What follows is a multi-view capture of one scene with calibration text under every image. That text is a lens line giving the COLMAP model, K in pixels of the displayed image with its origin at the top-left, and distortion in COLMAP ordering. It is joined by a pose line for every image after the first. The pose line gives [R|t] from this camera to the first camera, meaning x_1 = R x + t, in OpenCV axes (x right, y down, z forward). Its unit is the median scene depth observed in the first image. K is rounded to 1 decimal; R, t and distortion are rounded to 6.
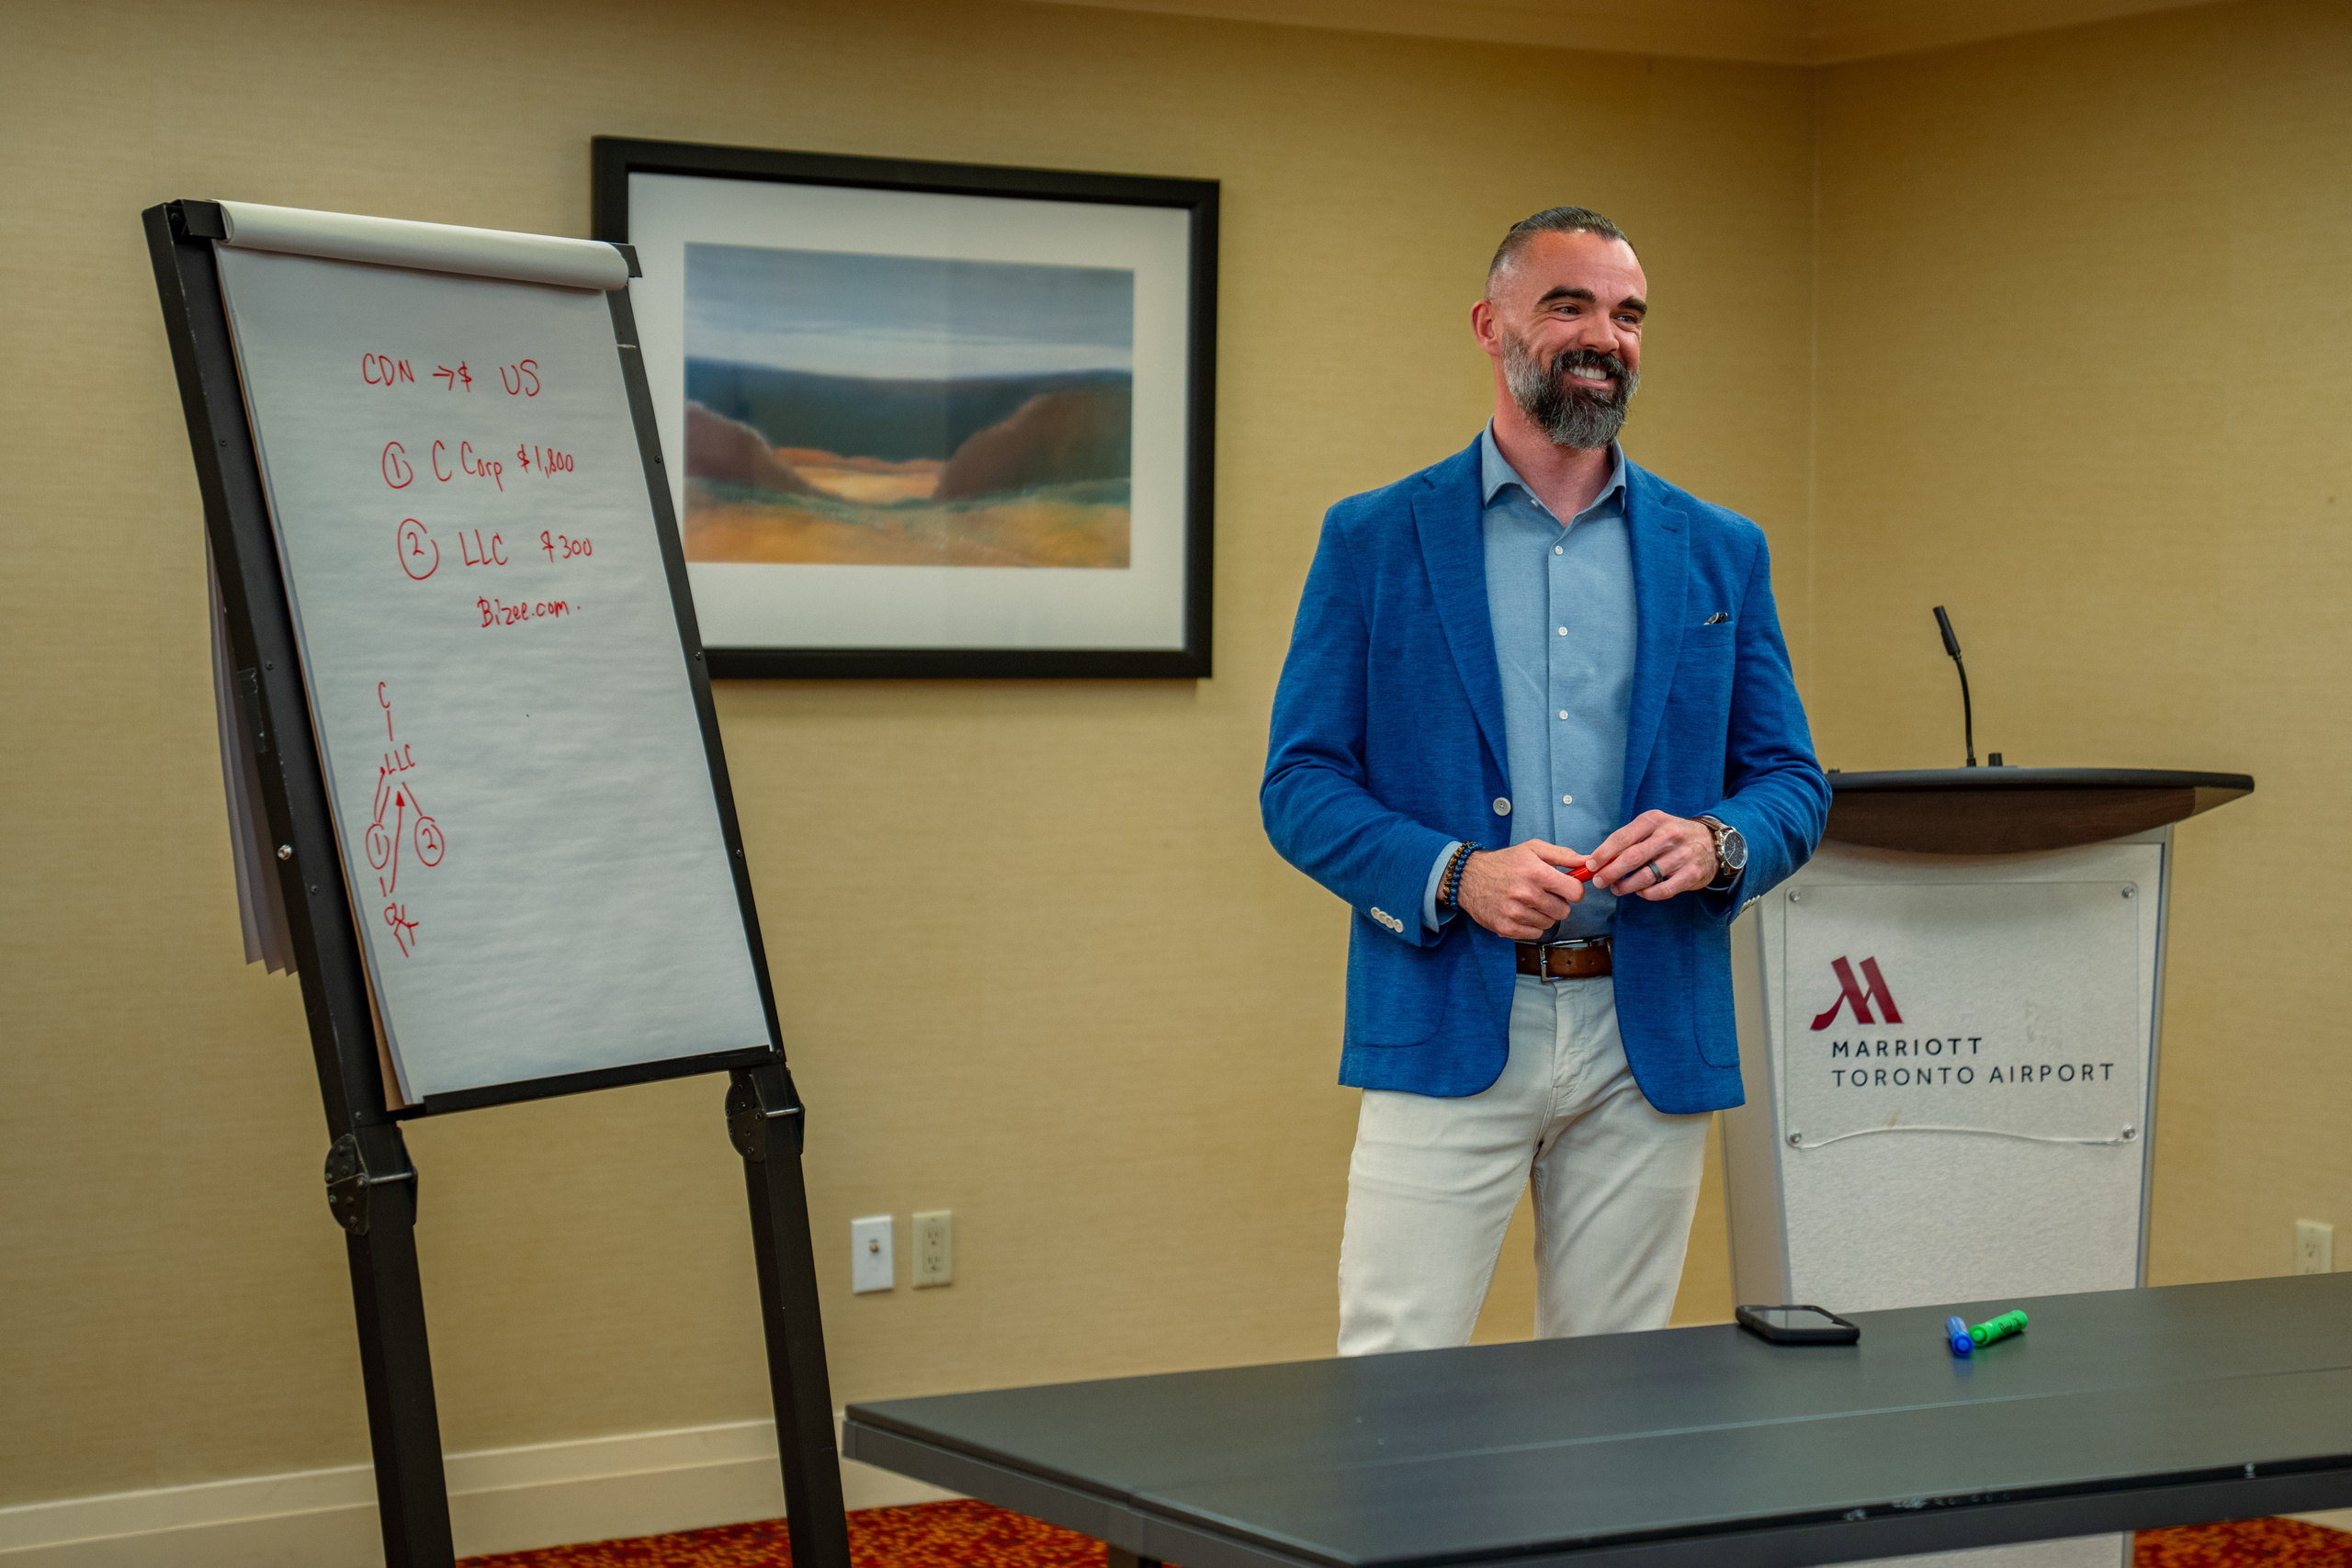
lens RADIAL K [[4823.9, 0, 1157.4], [0, 4823.9, 745.4], [0, 0, 1]] dist [0.327655, 0.042148]
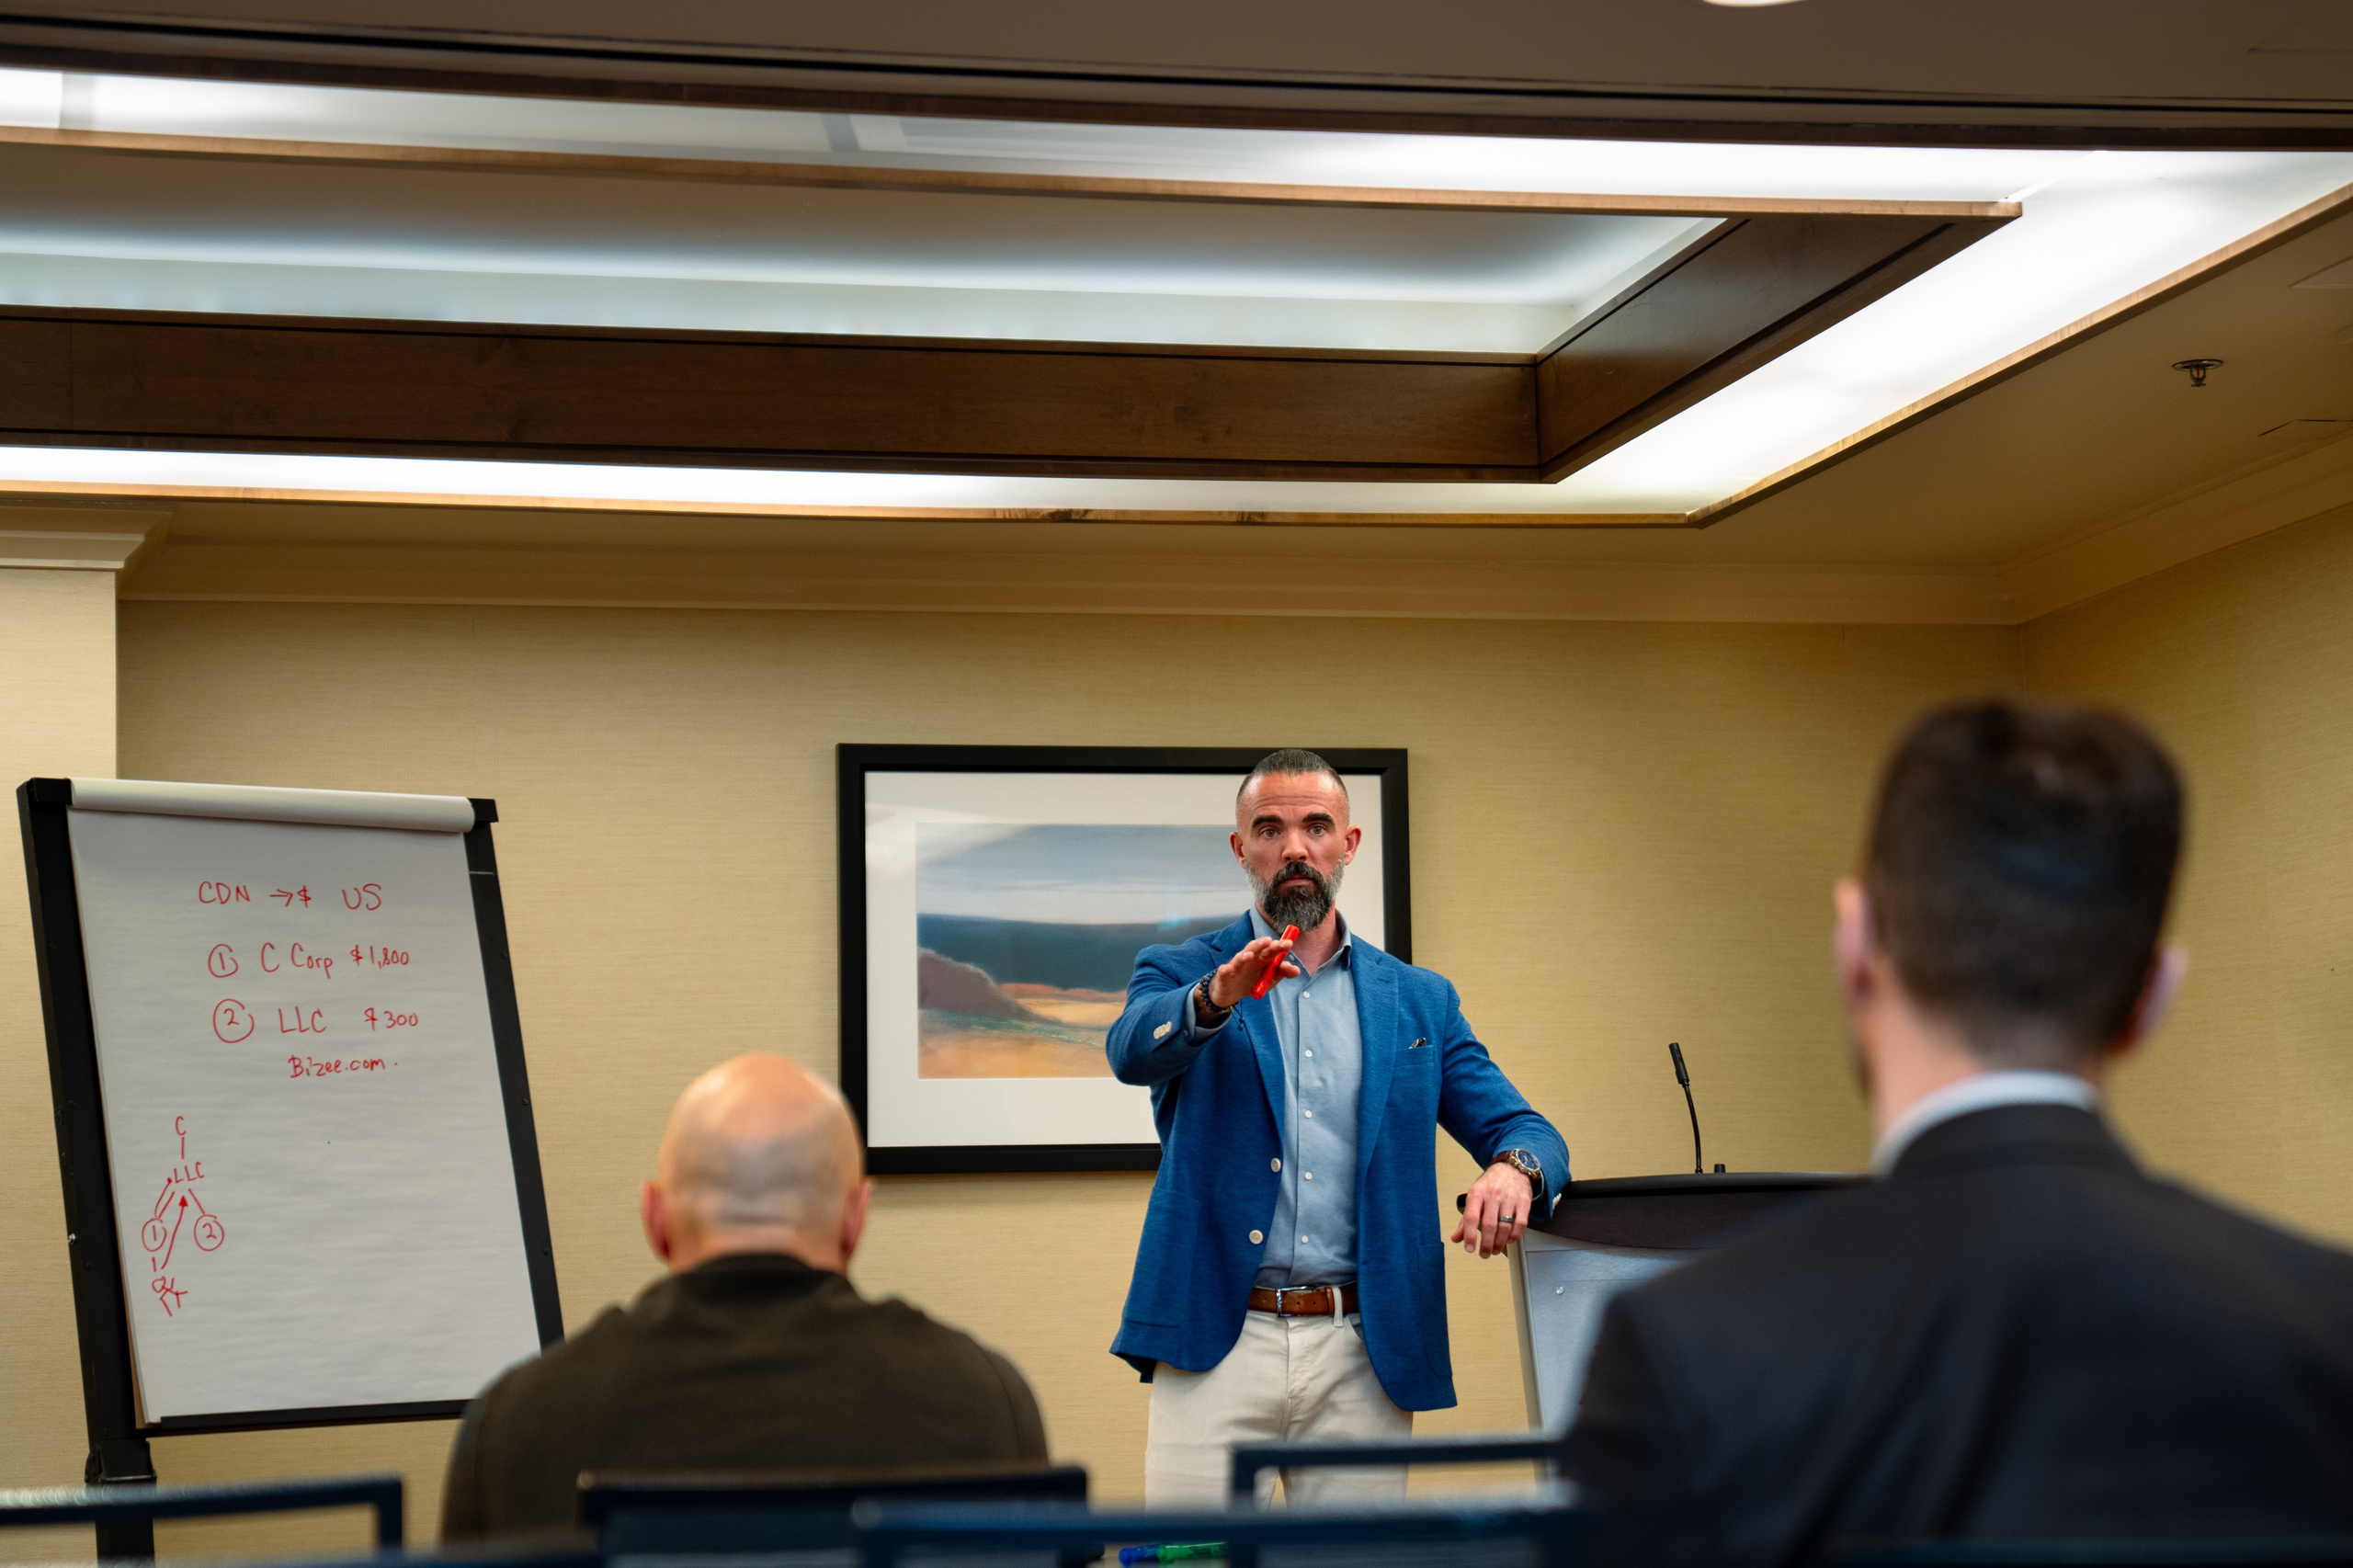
lens RADIAL K [[4744.7, 0, 1206.3], [0, 4744.7, 752.1], [0, 0, 1]] dist [0.281022, 0.497448]
pose [[0.941358, -0.068701, -0.330342, 0.444971], [0.019826, 0.988622, -0.149107, 0.073373], [0.336828, 0.133813, 0.932009, -0.140034]]
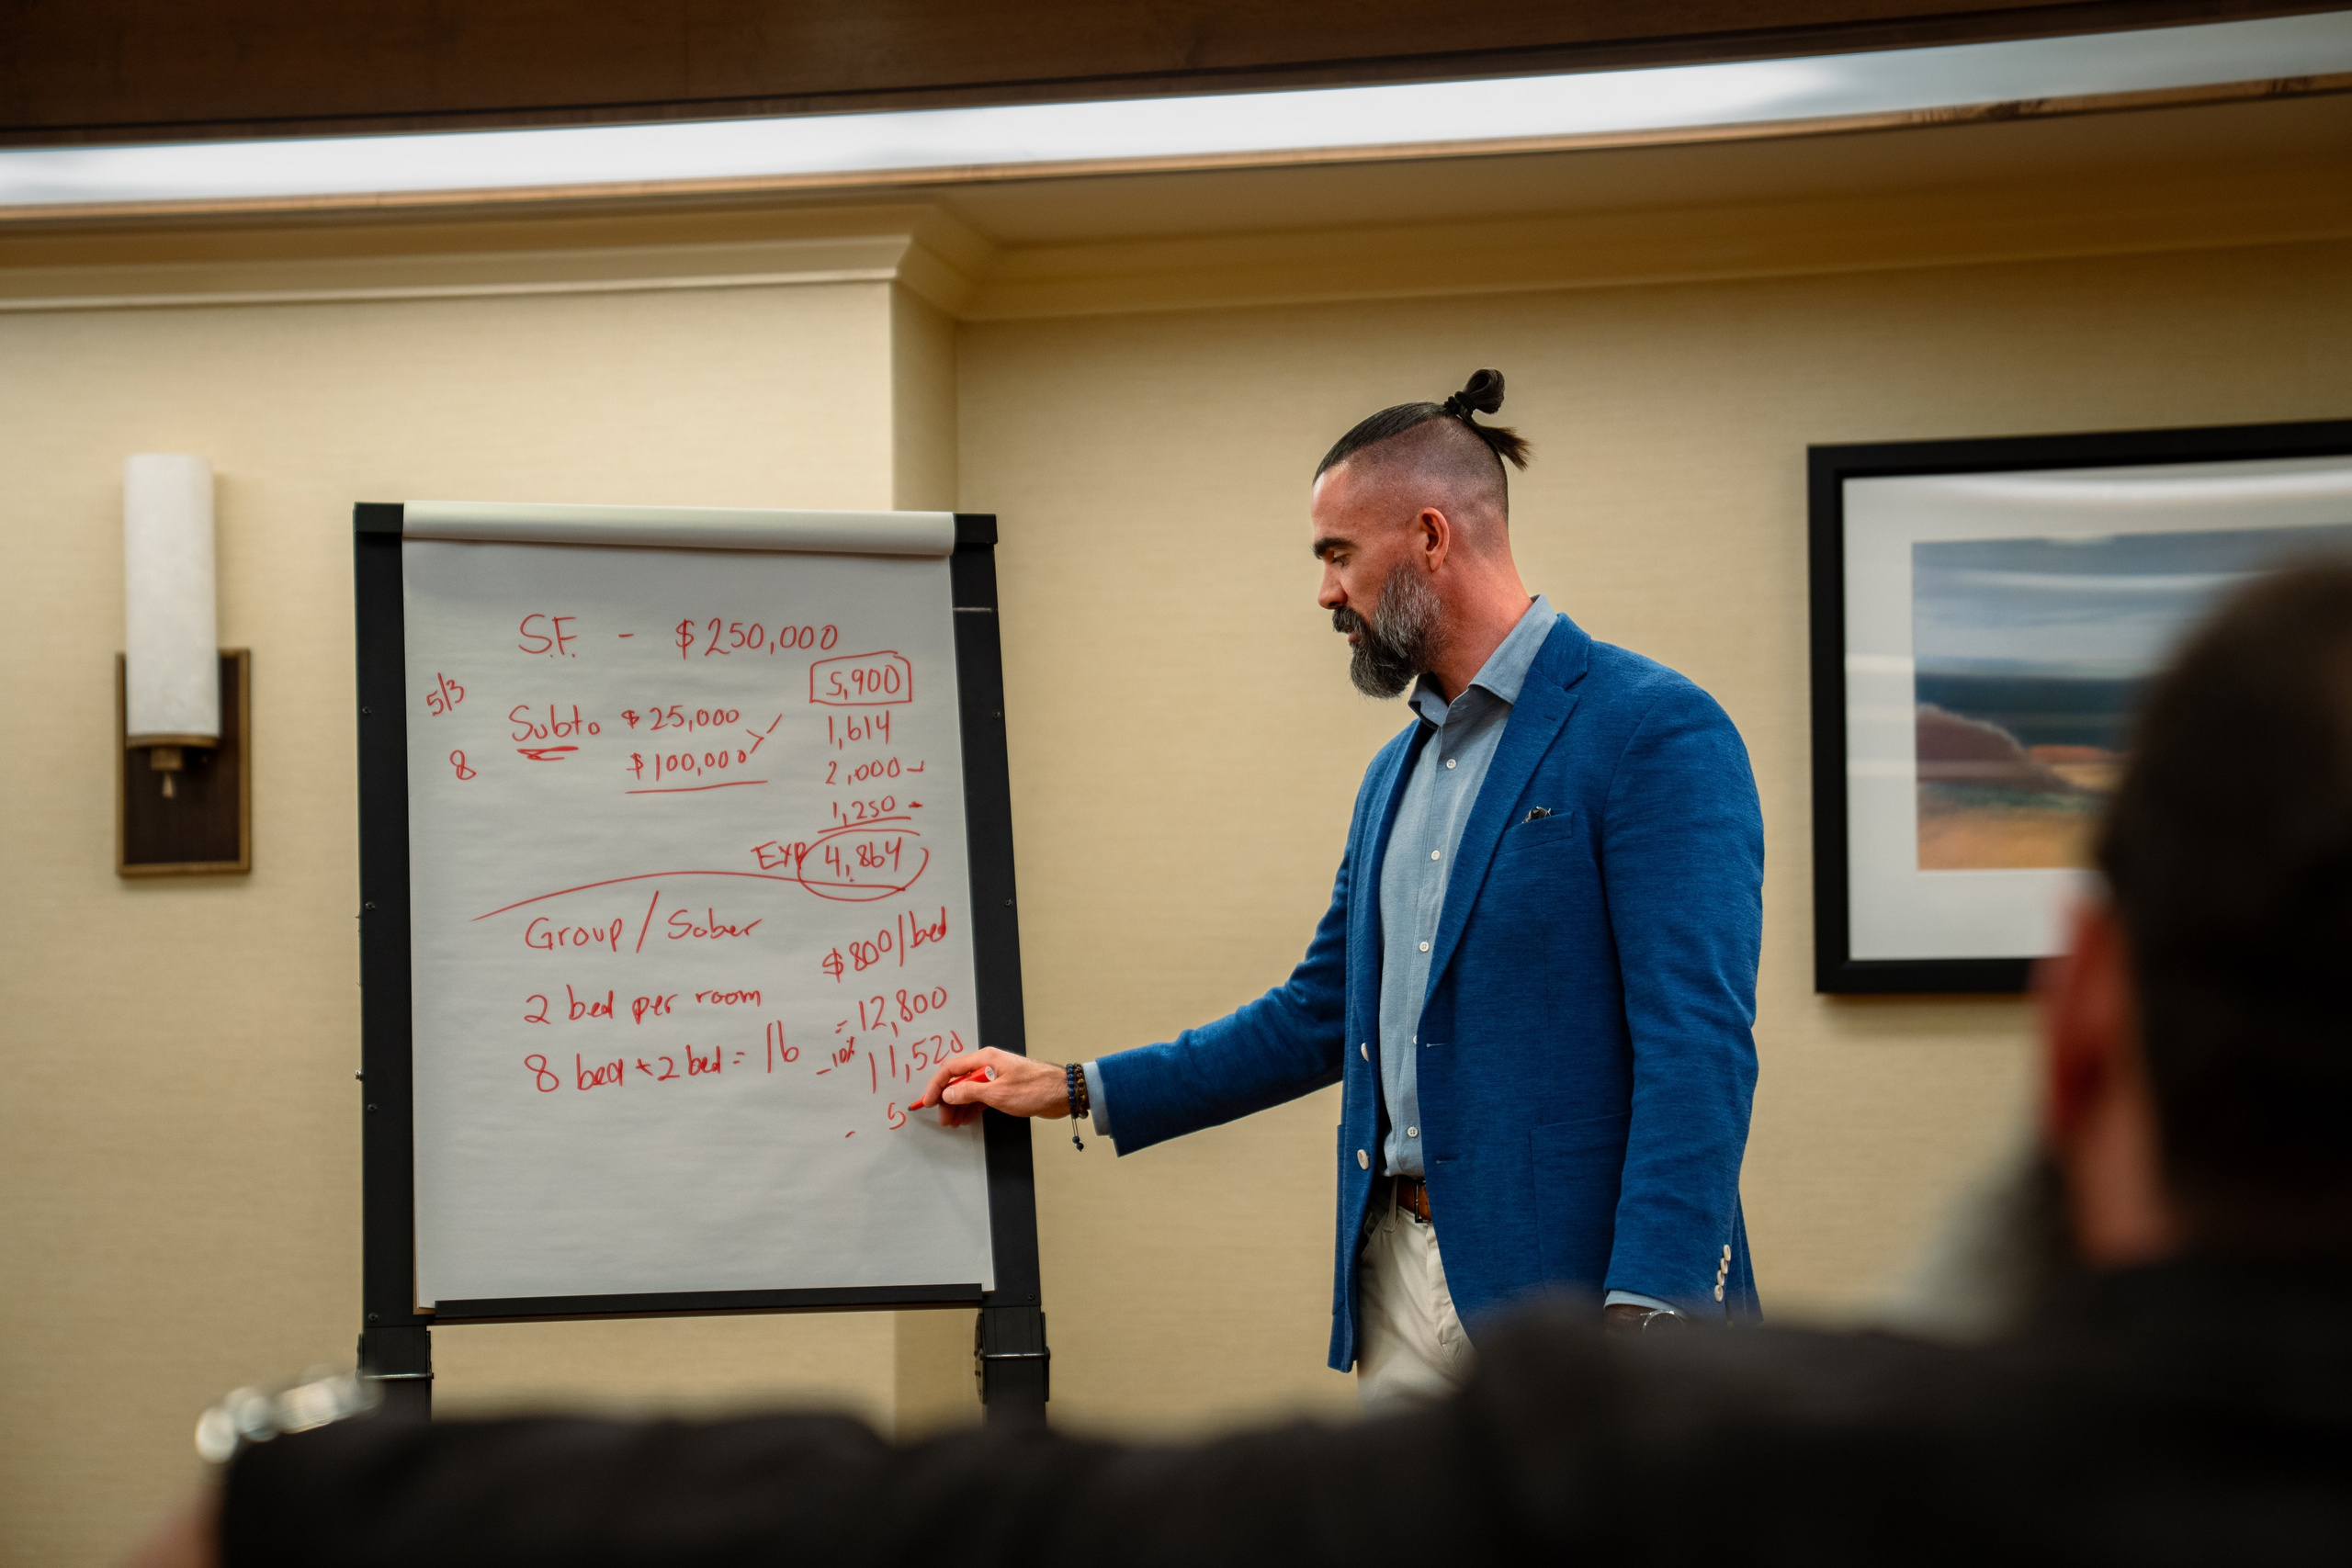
lens RADIAL K [[4481.8, 0, 1191.7], [0, 4481.8, 787.3], [0, 0, 1]] dist [0.308033, 0.606545]
pose [[0.692840, -0.070508, -0.717636, 0.525955], [-0.008059, 0.994389, -0.105479, 0.048747], [0.721047, 0.078864, 0.688384, 0.325718]]
